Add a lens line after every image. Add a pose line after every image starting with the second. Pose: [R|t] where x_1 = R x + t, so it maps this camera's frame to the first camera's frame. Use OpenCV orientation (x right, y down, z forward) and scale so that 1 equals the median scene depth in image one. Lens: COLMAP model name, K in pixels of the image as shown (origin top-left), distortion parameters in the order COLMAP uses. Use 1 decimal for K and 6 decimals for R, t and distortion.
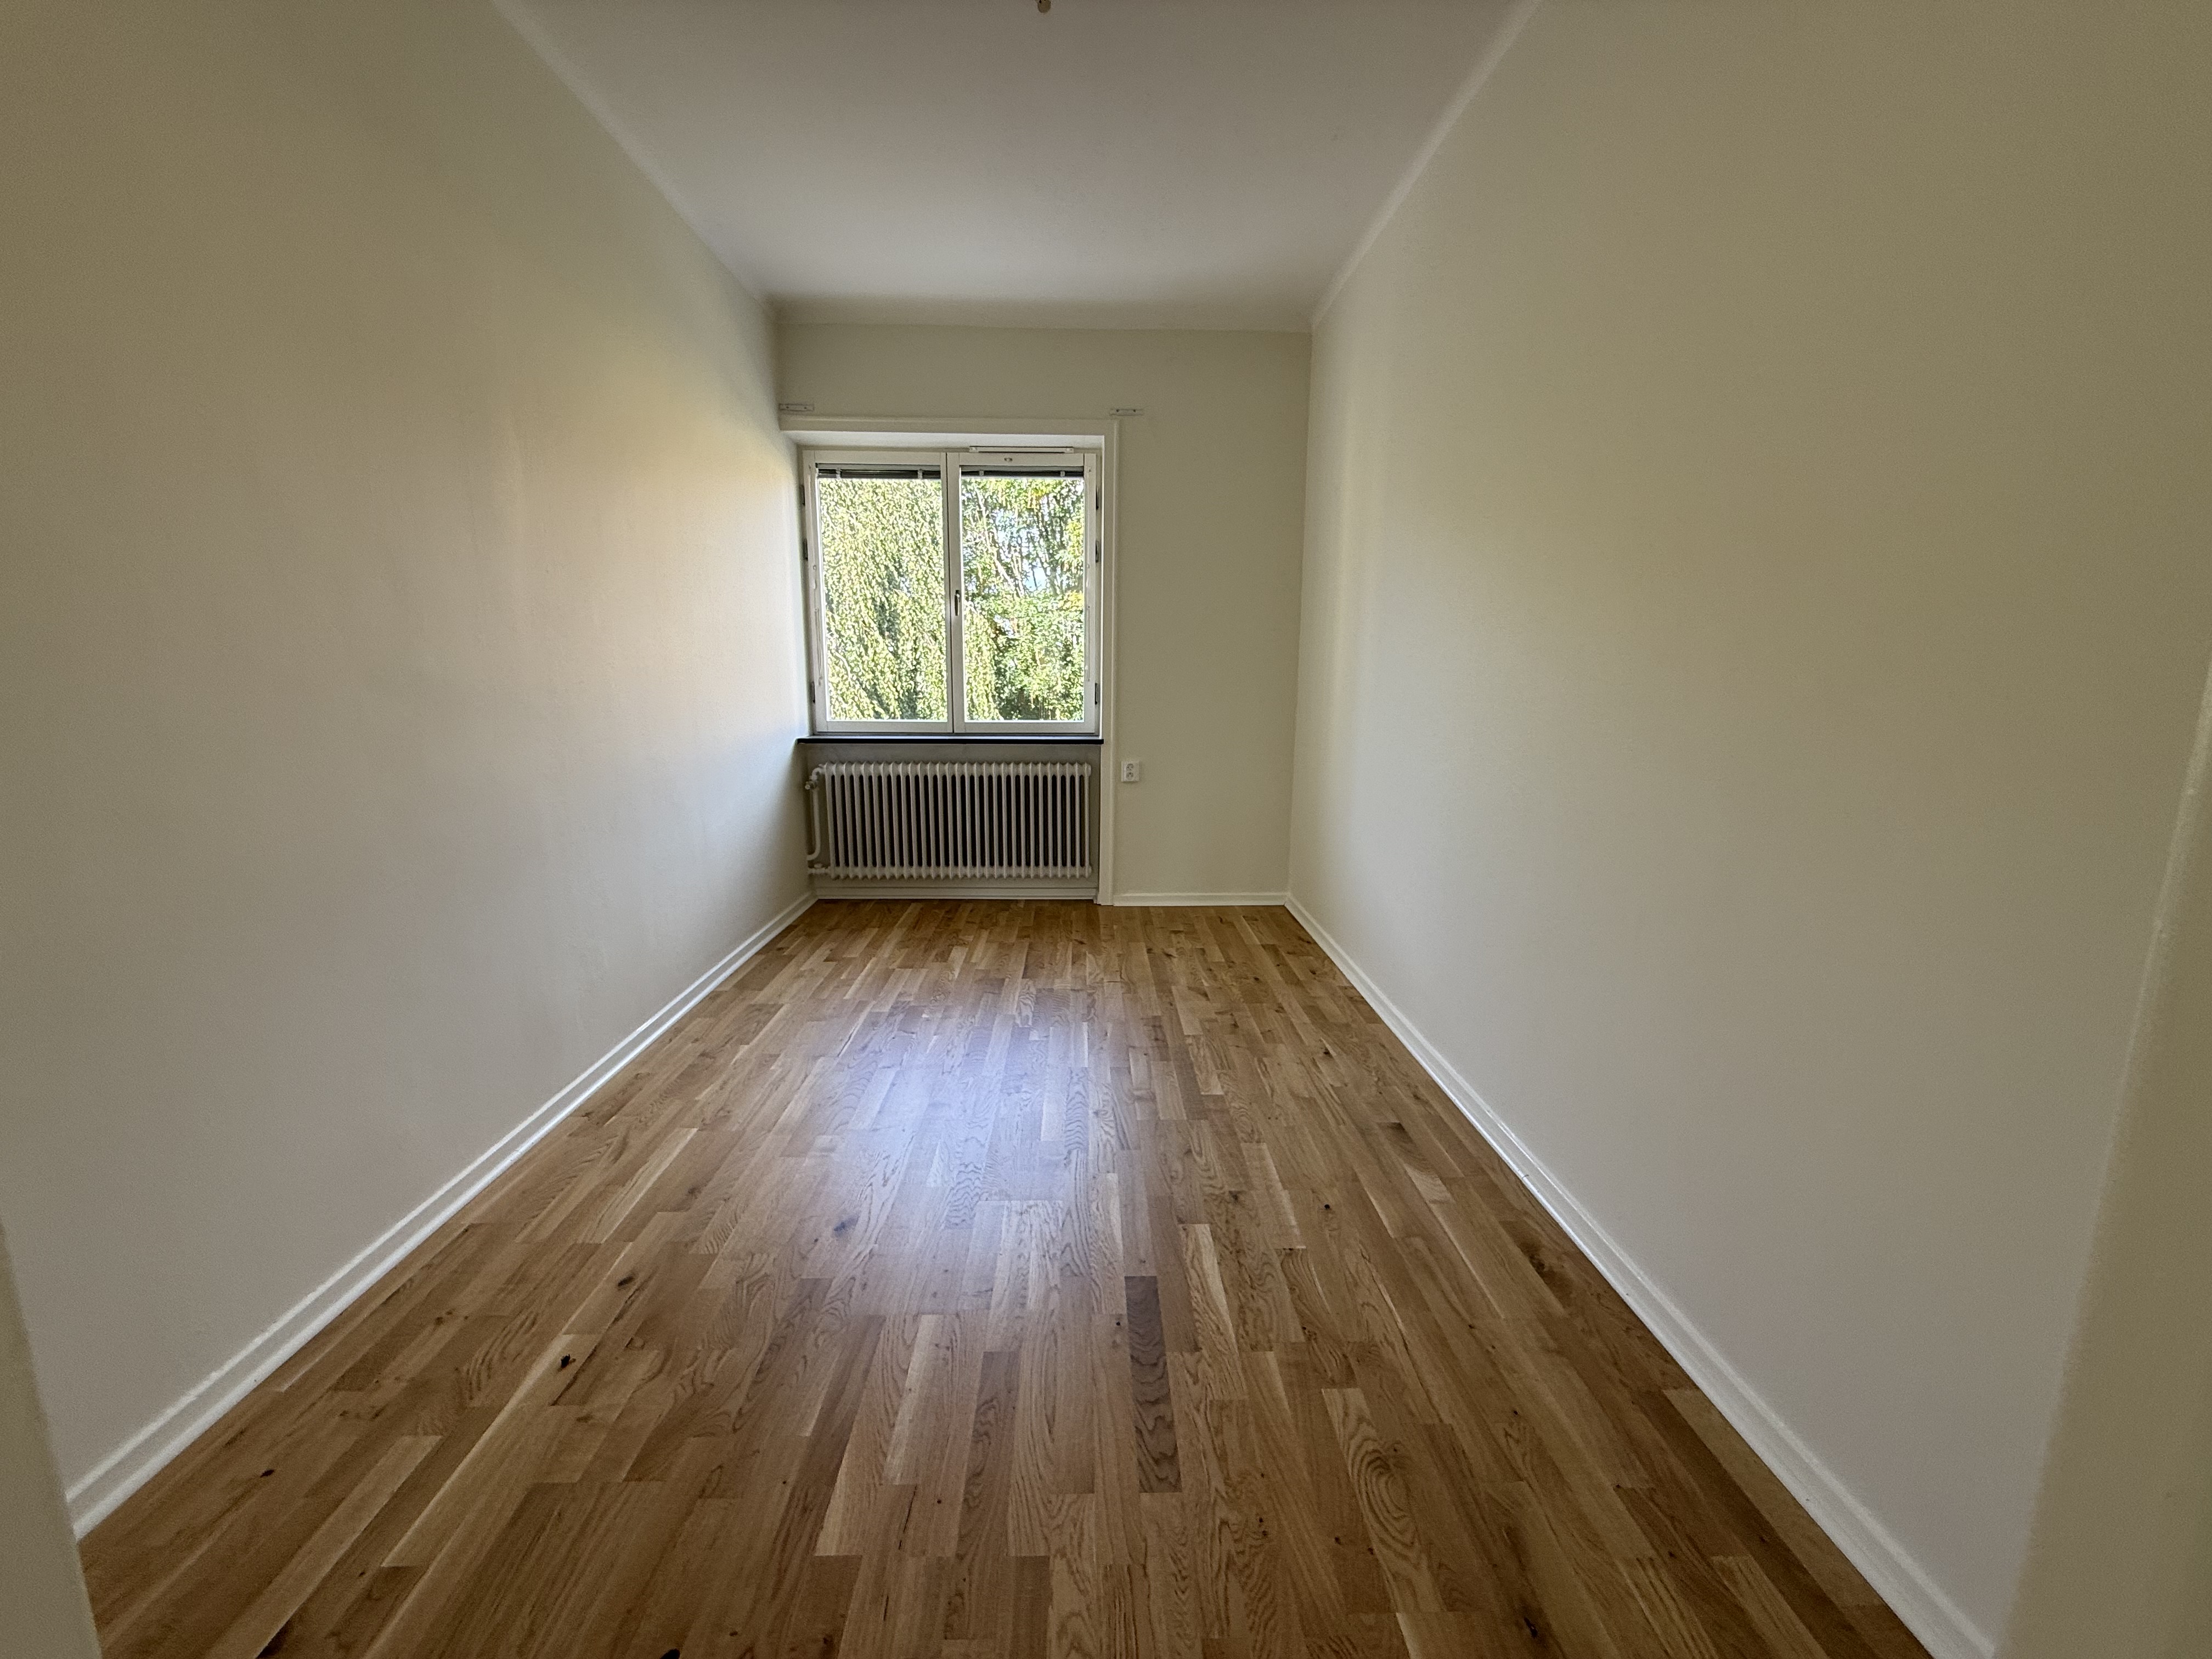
lens RADIAL K [[885.9, 0, 1109.3], [0, 885.9, 826.5], [0, 0, 1]] dist [0.001047, 0.000059]
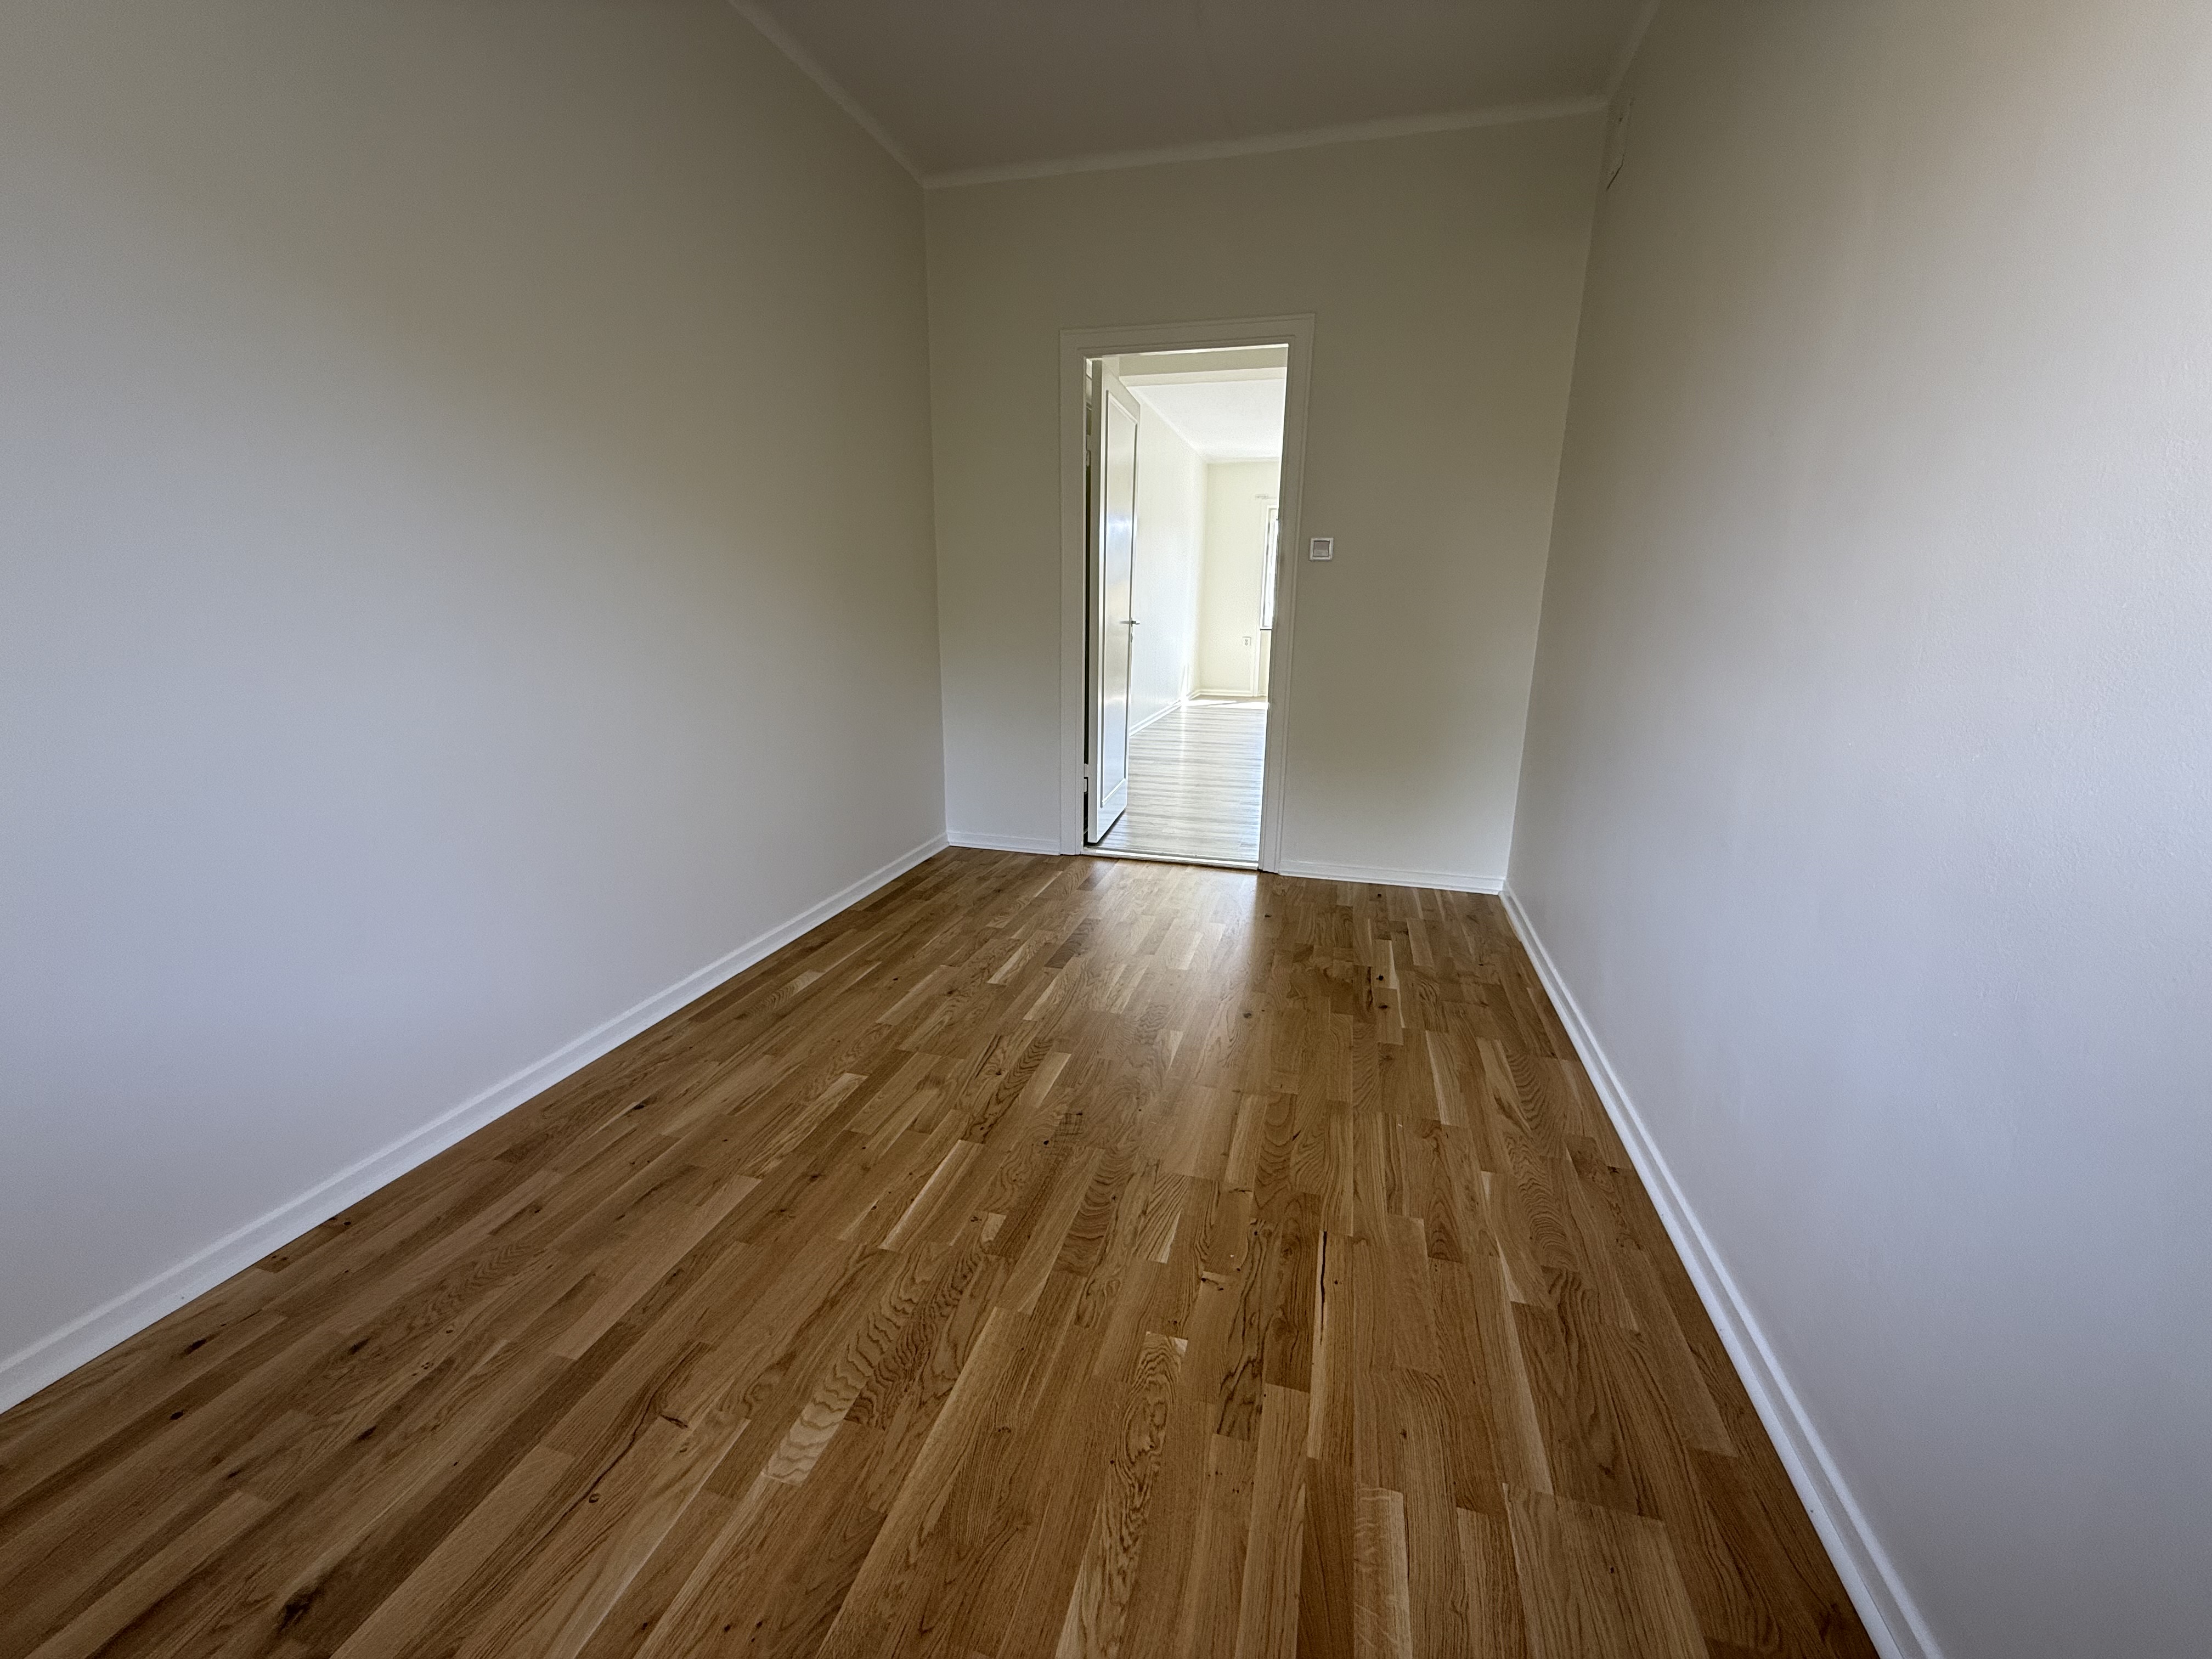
lens RADIAL K [[885.9, 0, 1101.9], [0, 885.9, 828.7], [0, 0, 1]] dist [0.001047, 0.000059]
pose [[-0.955688, -0.089272, 0.280521, -0.309849], [0.034309, 0.912640, 0.407321, -0.242498], [-0.292377, 0.398896, -0.869136, 1.475868]]
